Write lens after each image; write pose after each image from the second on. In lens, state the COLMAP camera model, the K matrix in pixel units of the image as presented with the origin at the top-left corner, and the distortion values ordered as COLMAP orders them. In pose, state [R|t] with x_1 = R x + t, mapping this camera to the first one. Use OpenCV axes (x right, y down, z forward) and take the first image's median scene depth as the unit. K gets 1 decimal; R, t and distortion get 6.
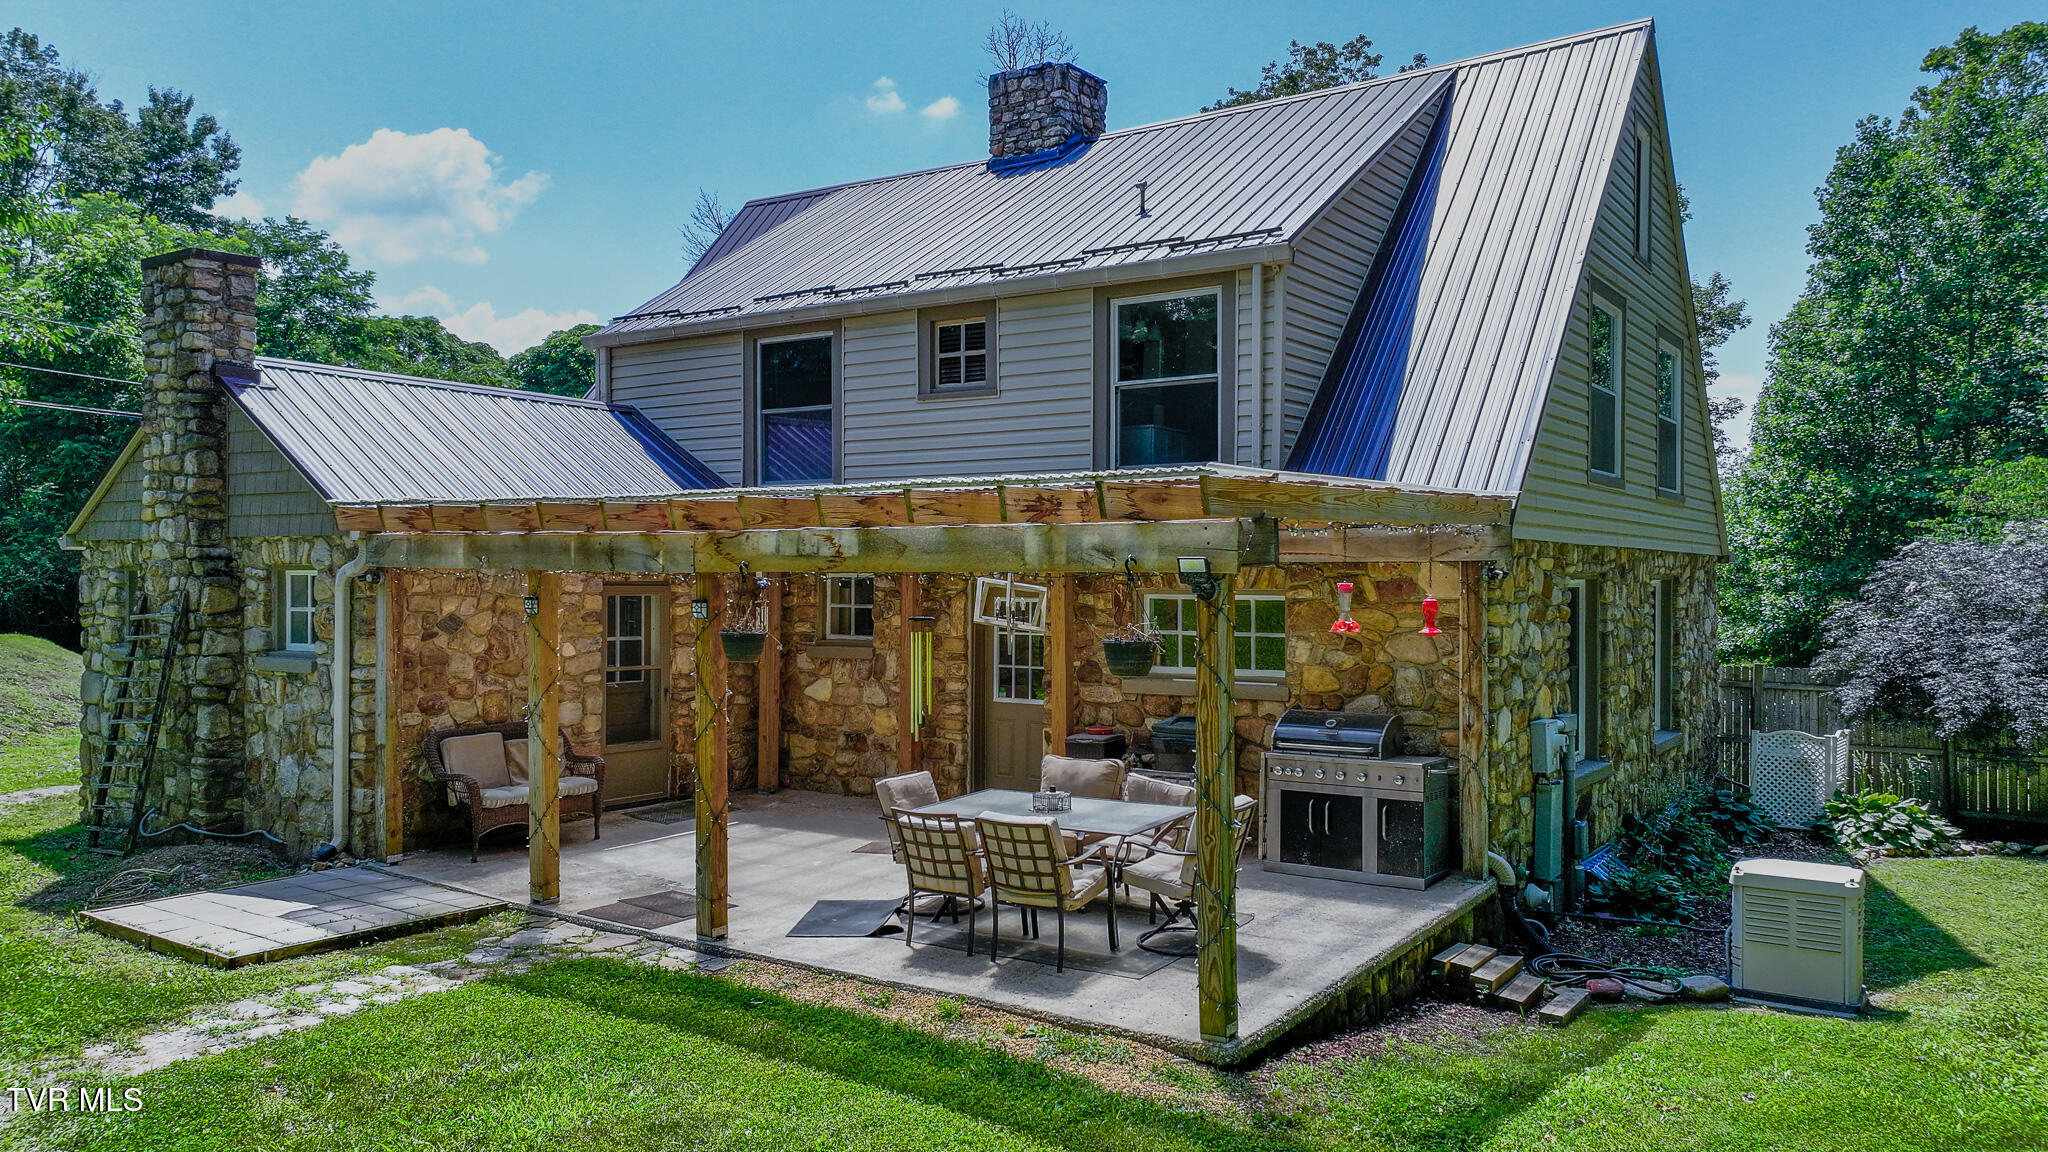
lens RADIAL K [[1439.3, 0, 1035.1], [0, 1439.3, 570.6], [0, 0, 1]] dist [0.012323, 0.004169]
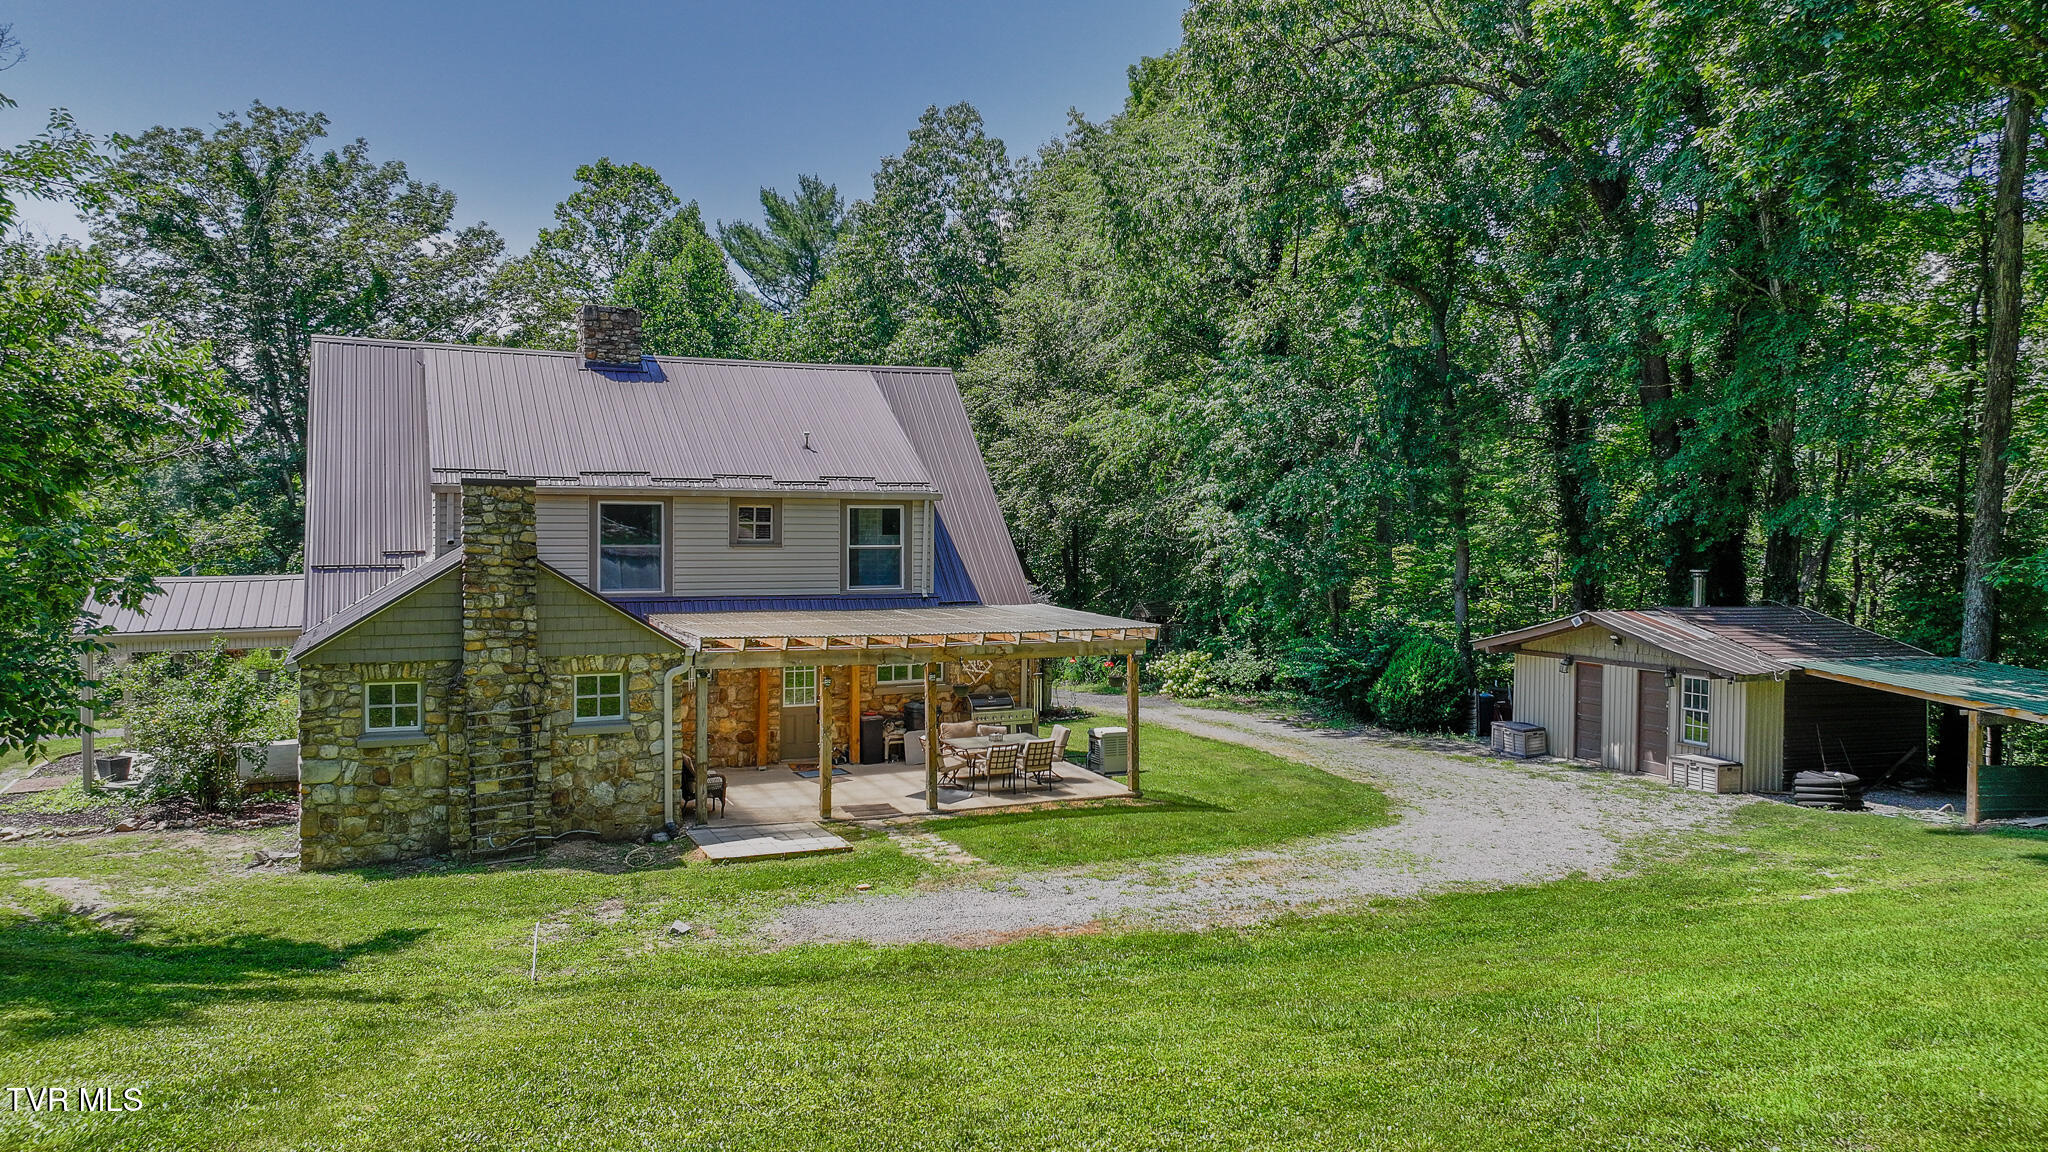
lens RADIAL K [[1446.2, 0, 1030.9], [0, 1446.2, 570.7], [0, 0, 1]] dist [0.001746, 0.008416]
pose [[0.511469, -0.030513, 0.858760, -1.473793], [-0.006637, 0.999199, 0.039456, -0.165703], [-0.859276, -0.025881, 0.510857, -0.261458]]
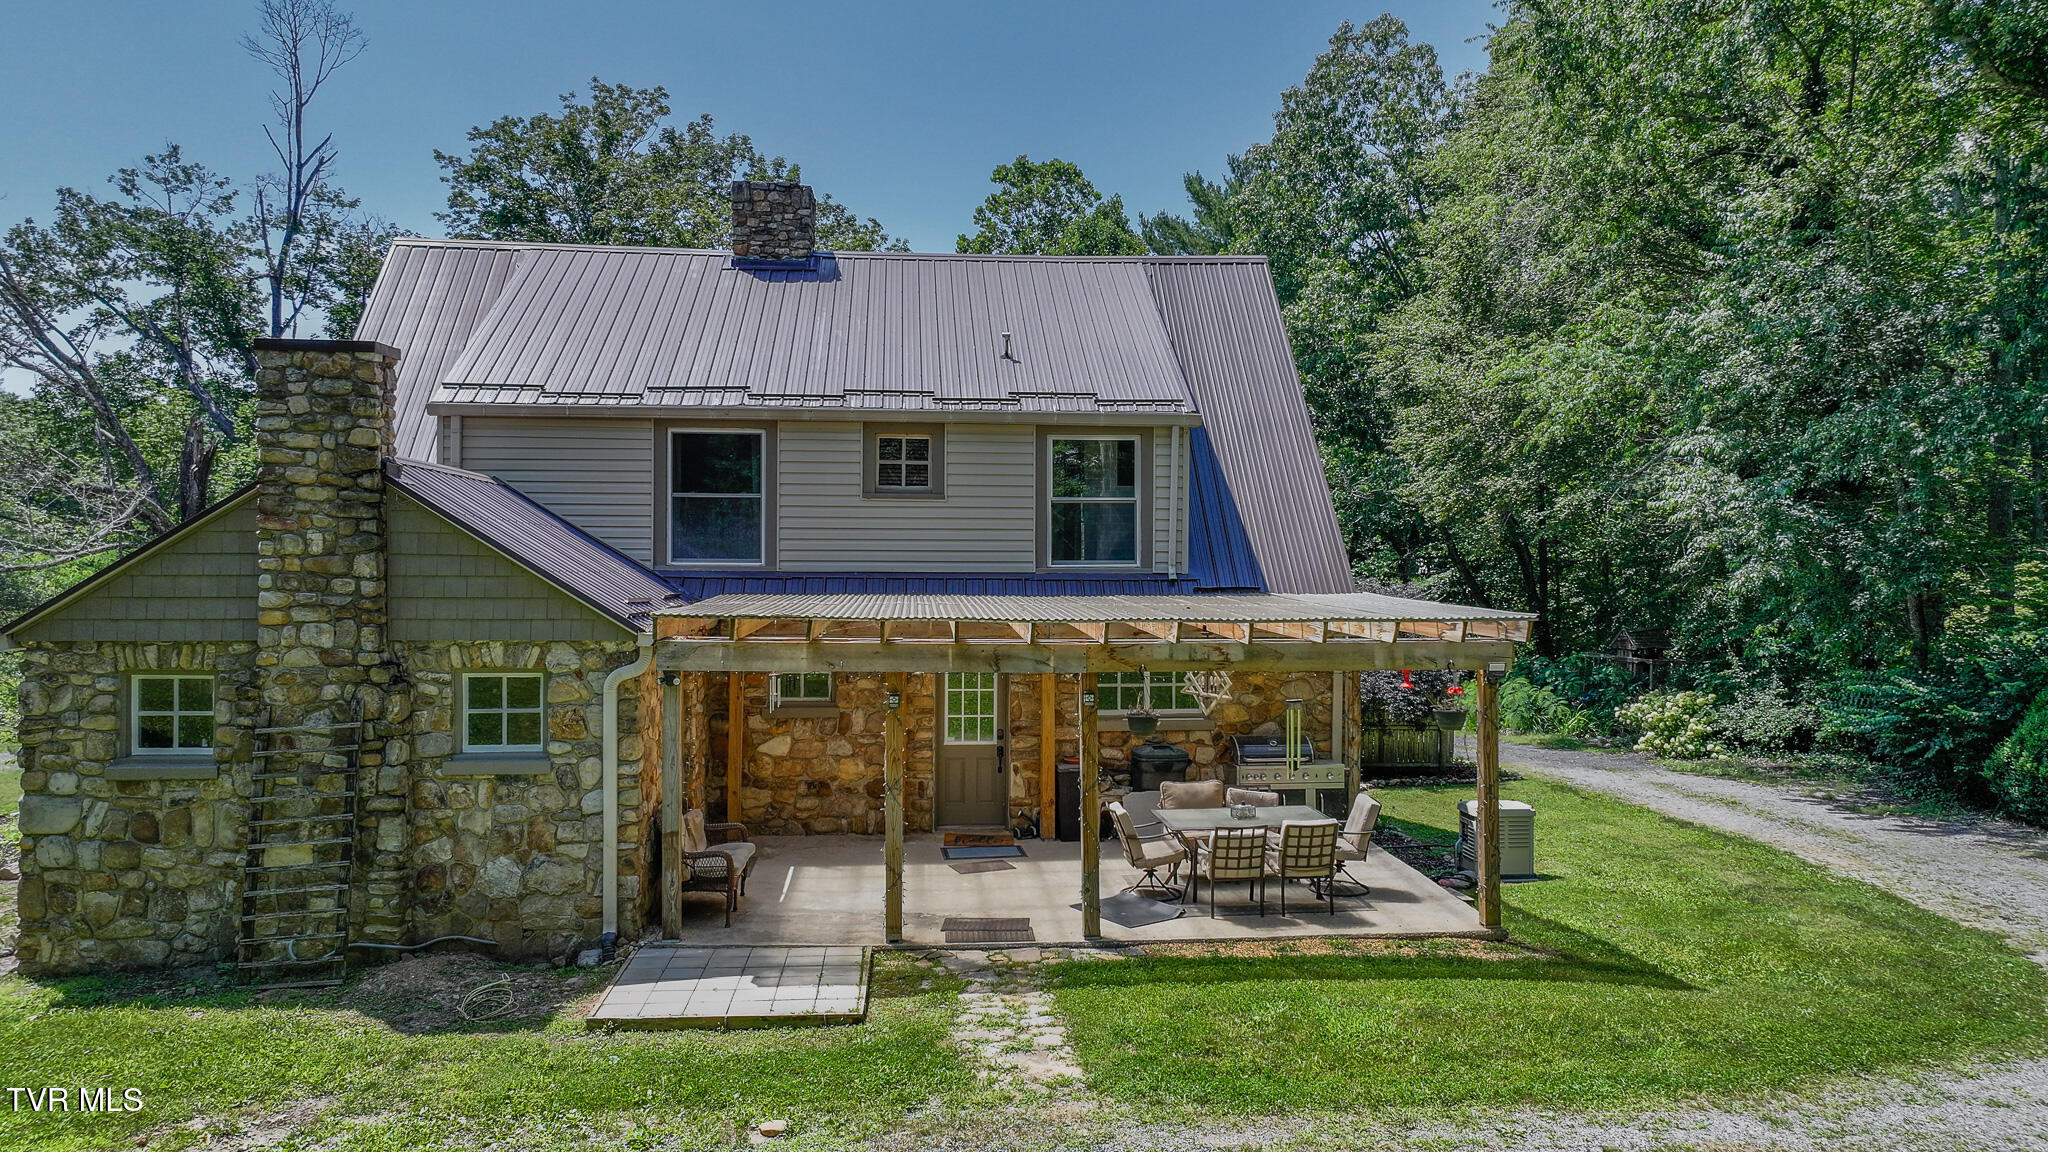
lens RADIAL K [[1446.2, 0, 1030.9], [0, 1446.2, 570.7], [0, 0, 1]] dist [0.001746, 0.008416]
pose [[0.770732, -0.005320, 0.637138, -0.750318], [-0.001693, 0.999945, 0.010396, -0.071684], [-0.637158, -0.009091, 0.770680, -0.015312]]
